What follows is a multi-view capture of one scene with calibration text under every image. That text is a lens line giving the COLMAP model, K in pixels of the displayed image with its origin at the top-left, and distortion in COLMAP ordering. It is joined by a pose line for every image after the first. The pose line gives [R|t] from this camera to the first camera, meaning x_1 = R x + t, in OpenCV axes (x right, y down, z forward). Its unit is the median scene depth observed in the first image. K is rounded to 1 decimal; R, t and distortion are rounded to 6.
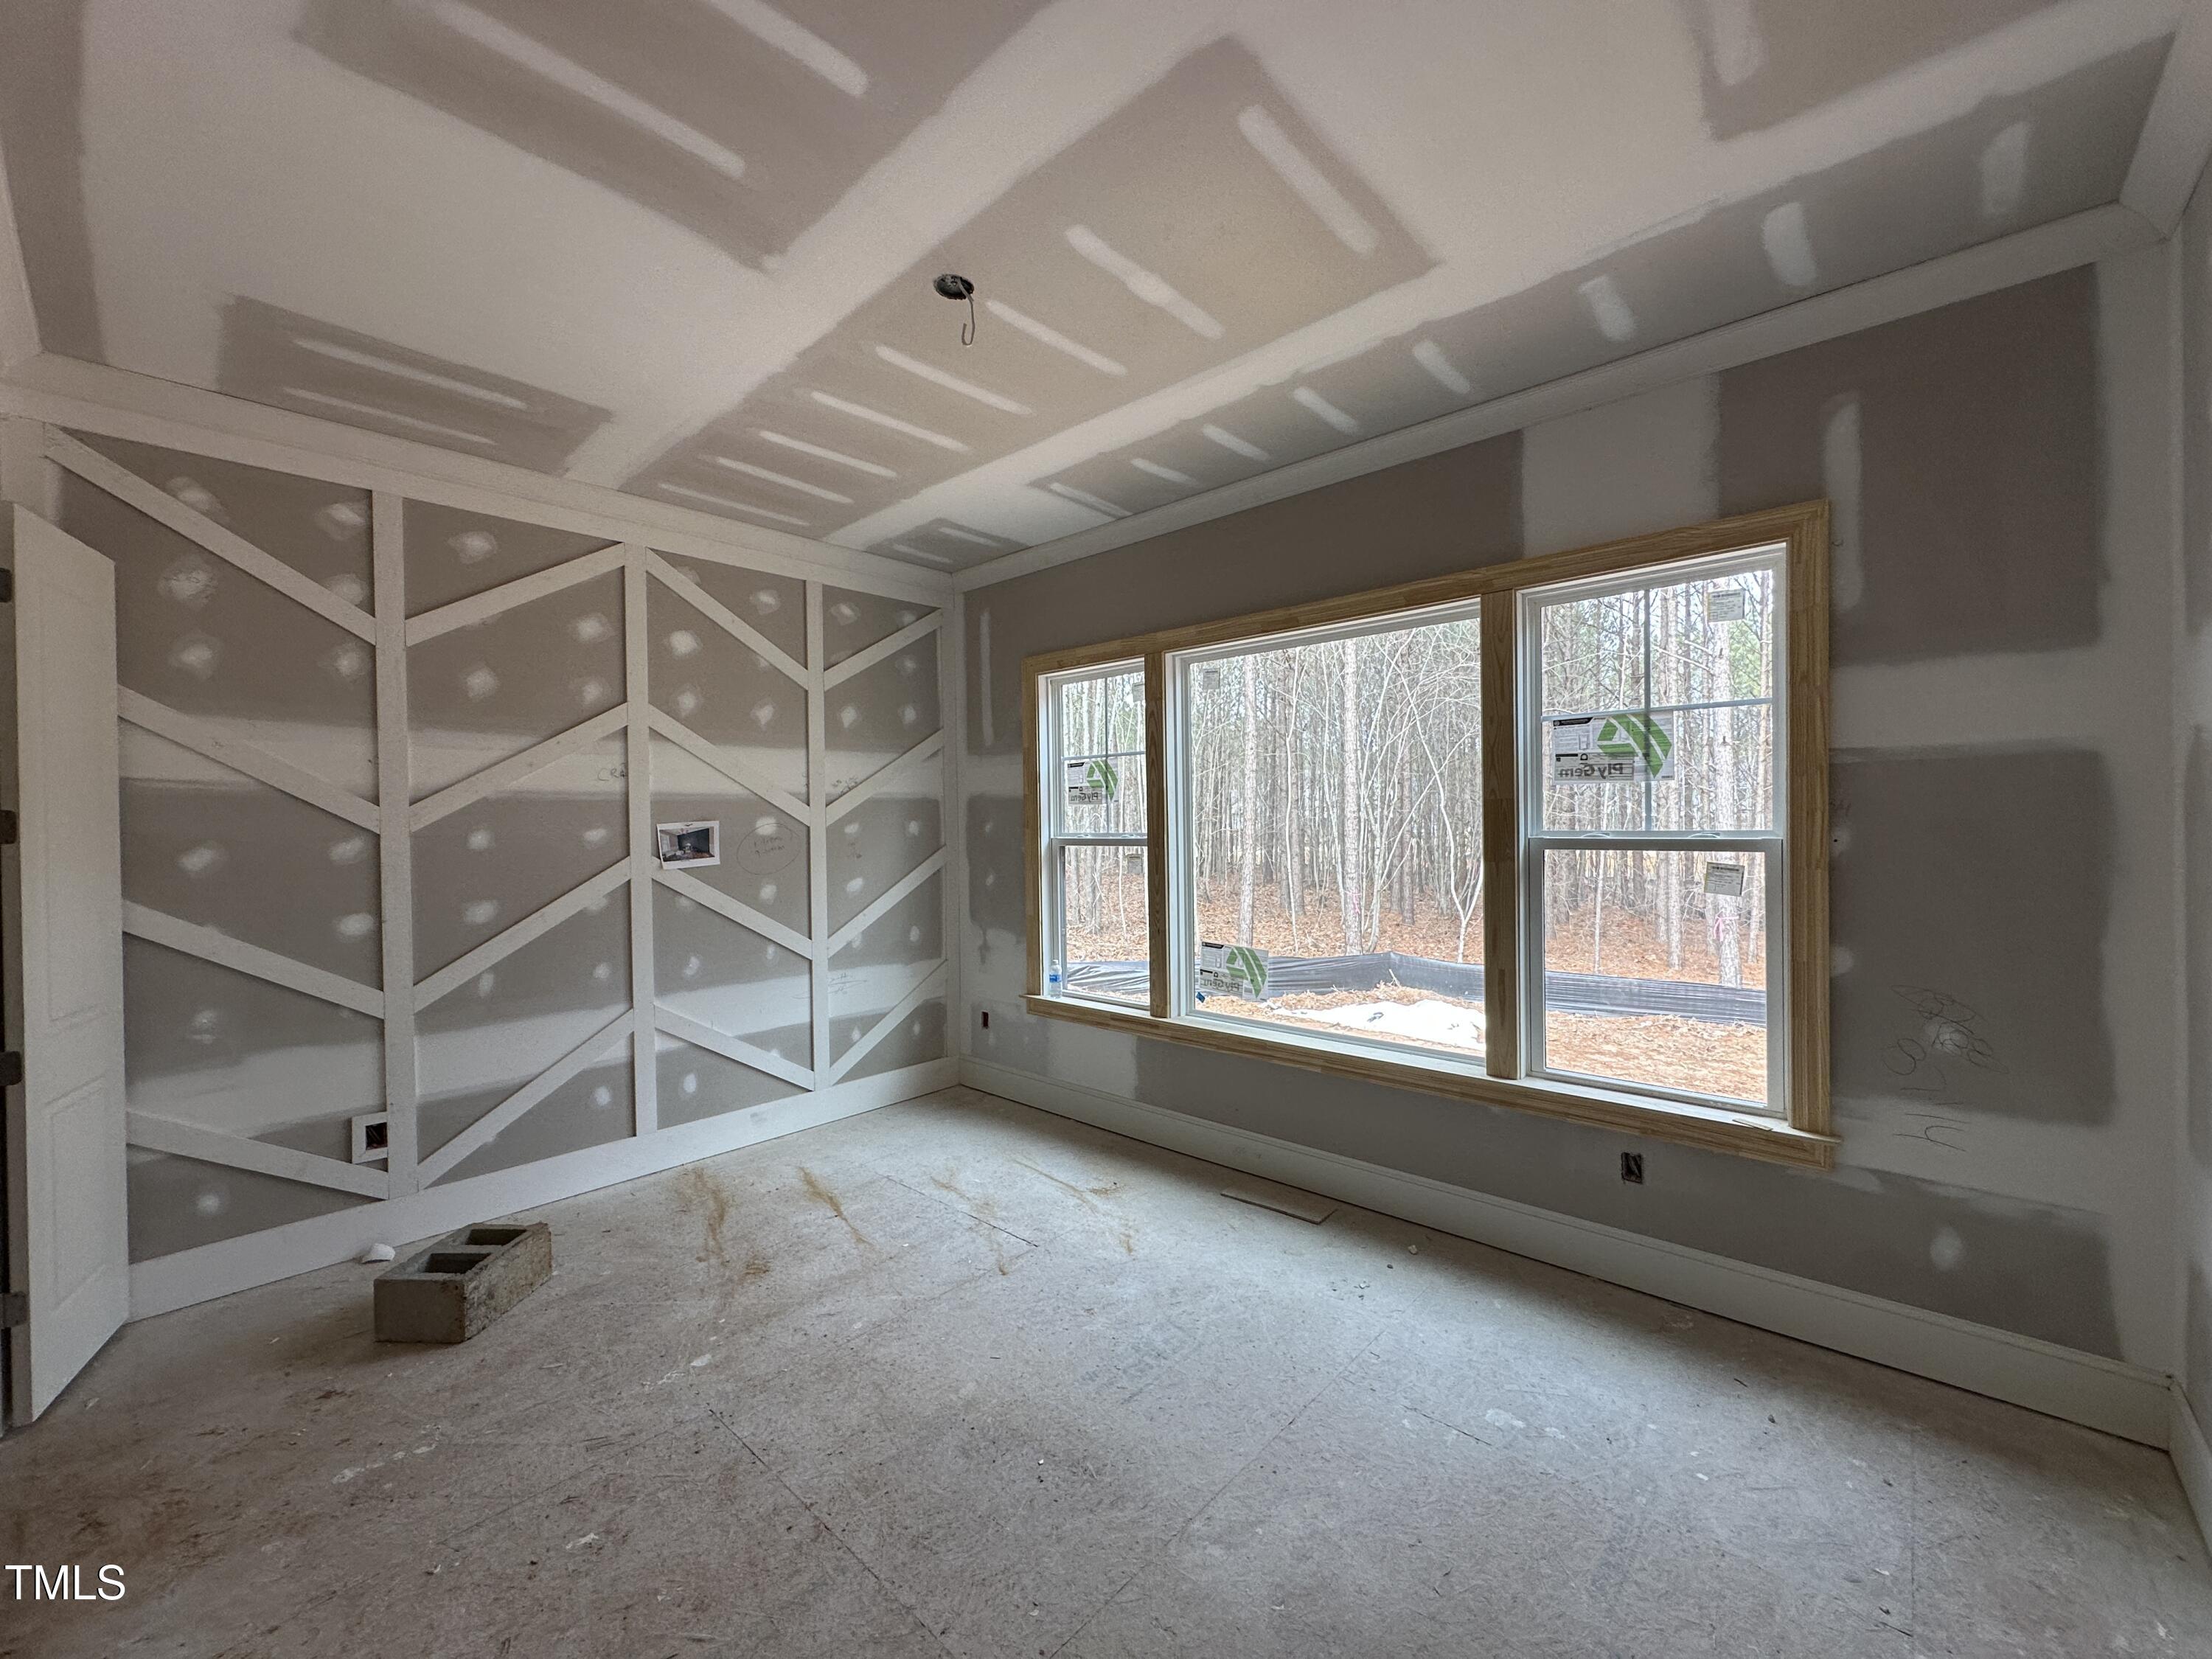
lens RADIAL K [[892.5, 0, 1099.0], [0, 892.5, 863.3], [0, 0, 1]] dist [0.014381, 0.000071]
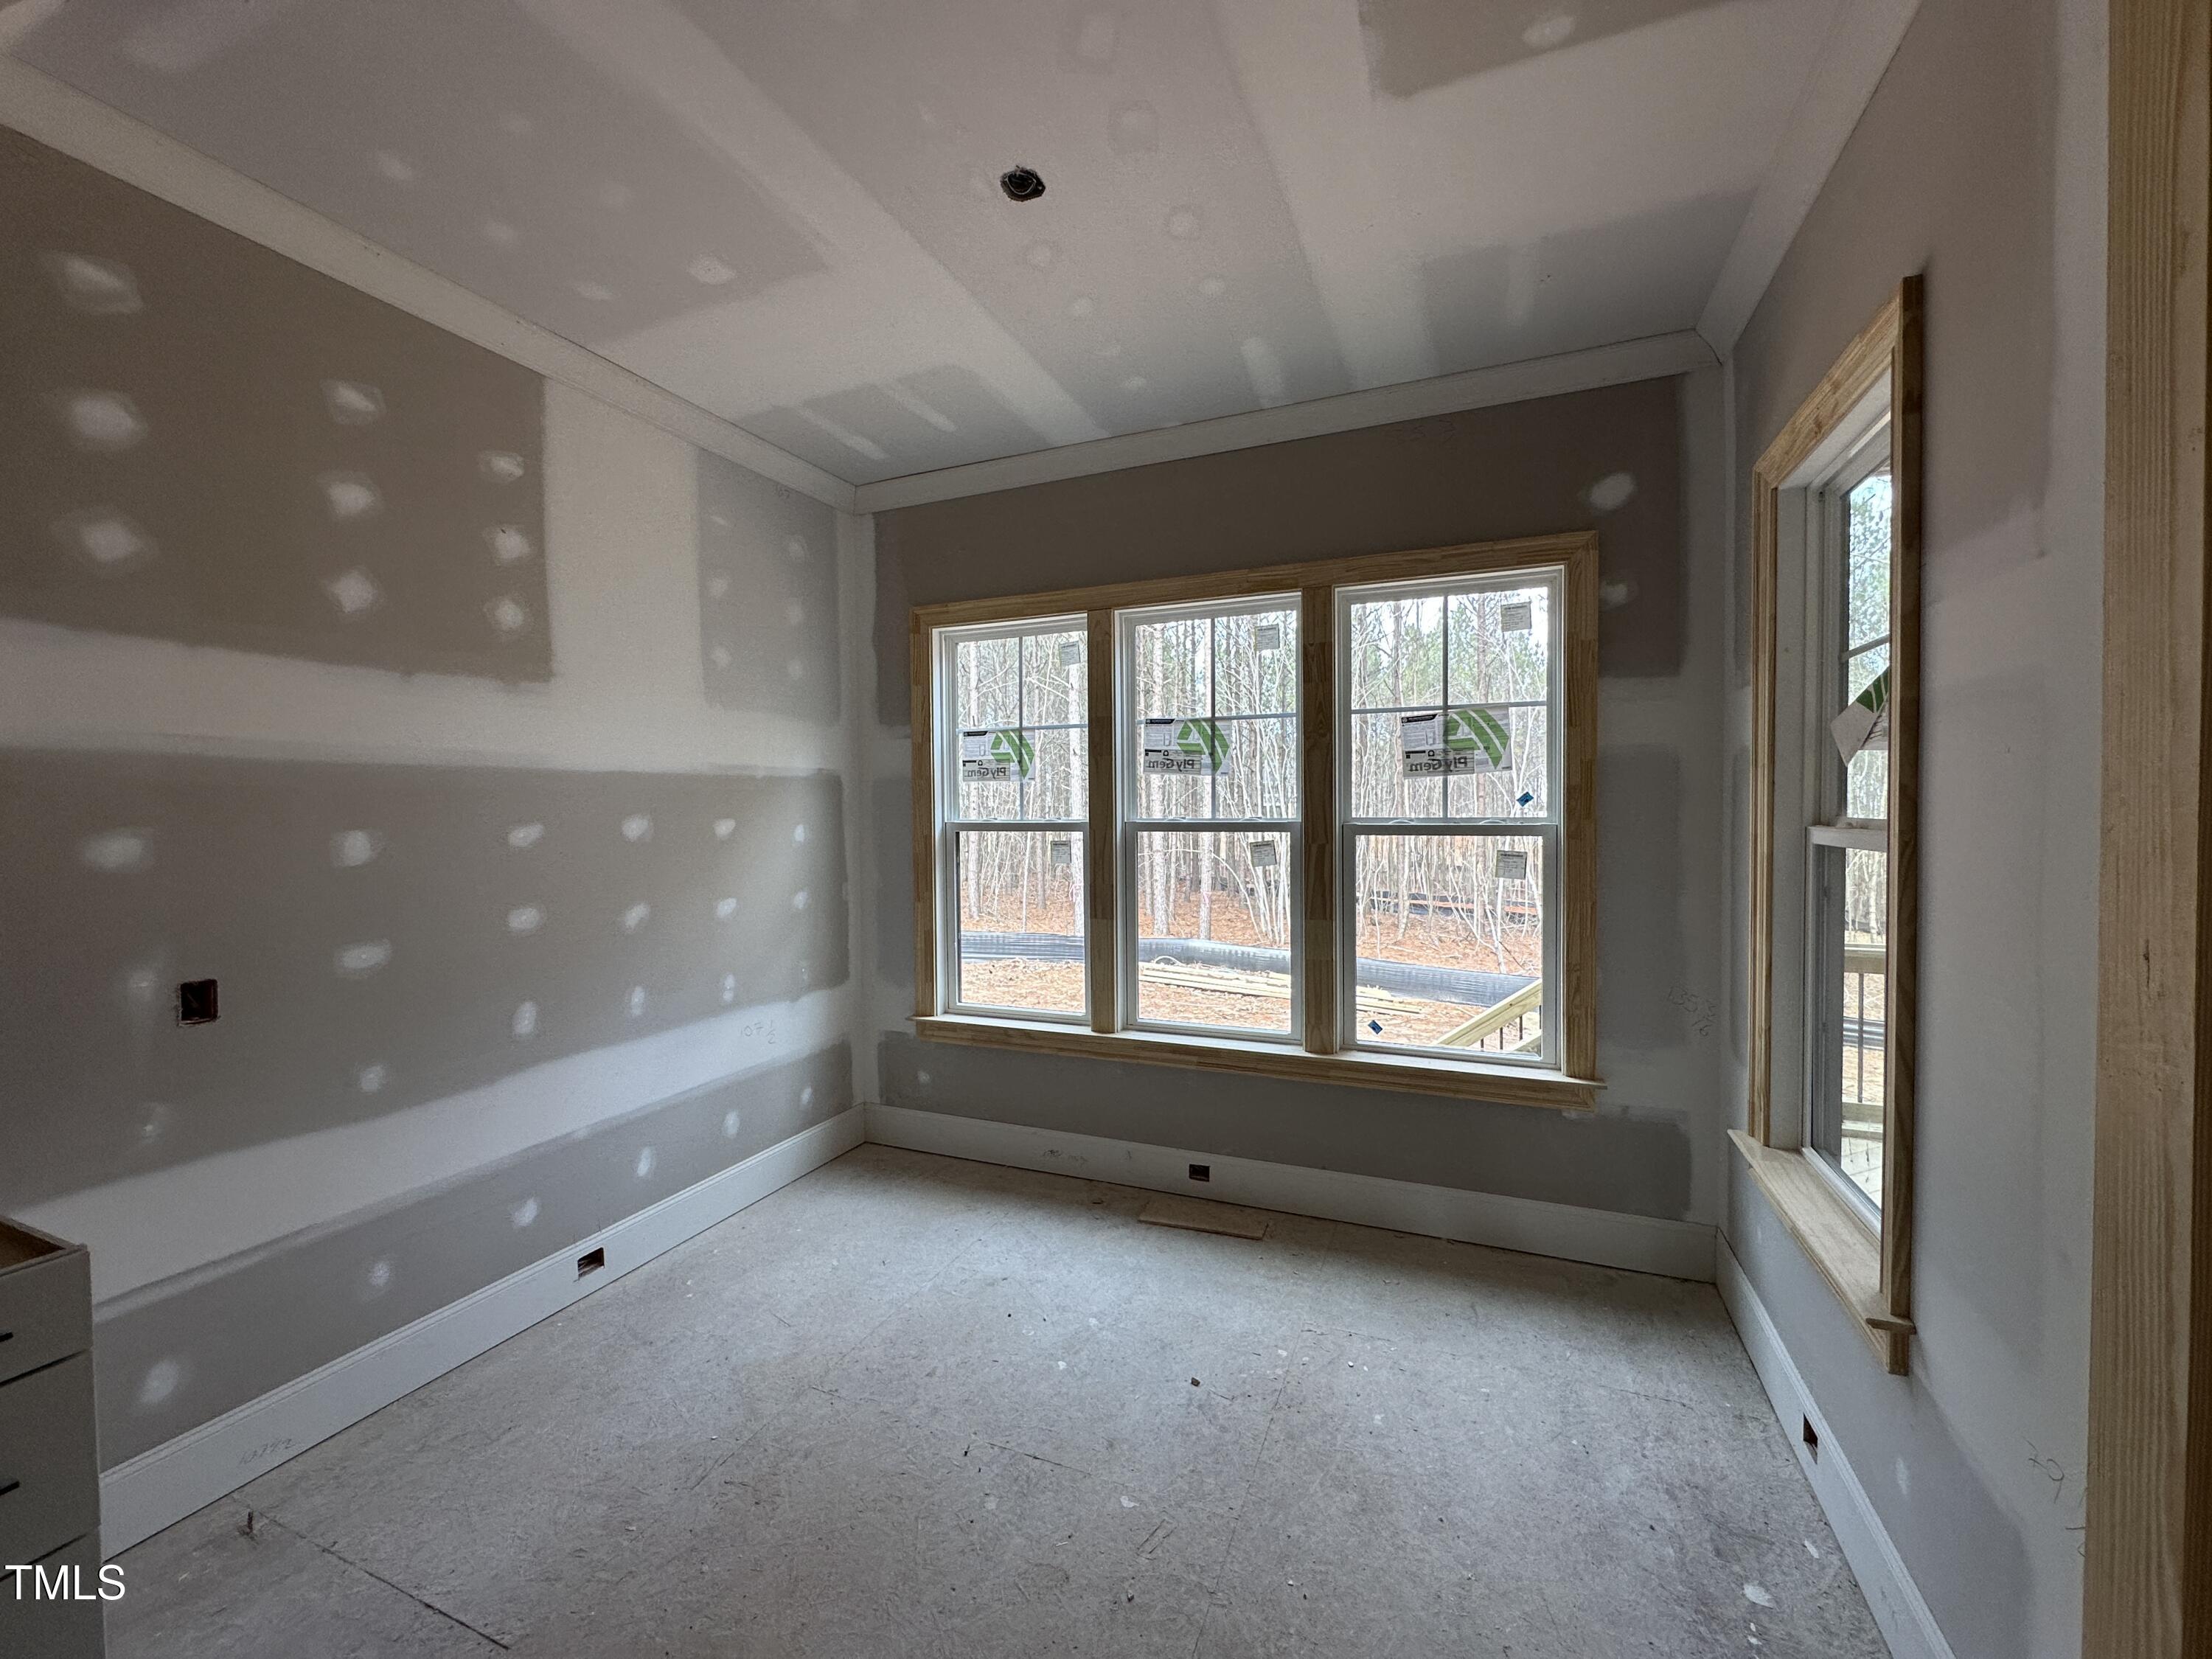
lens RADIAL K [[882.1, 0, 1106.0], [0, 882.1, 829.5], [0, 0, 1]] dist [-0.001803, 0.000195]
pose [[0.941975, -0.002613, 0.335674, -0.190894], [0.009740, 0.999761, -0.019552, -0.004052], [-0.335543, 0.021687, 0.941775, 0.171272]]
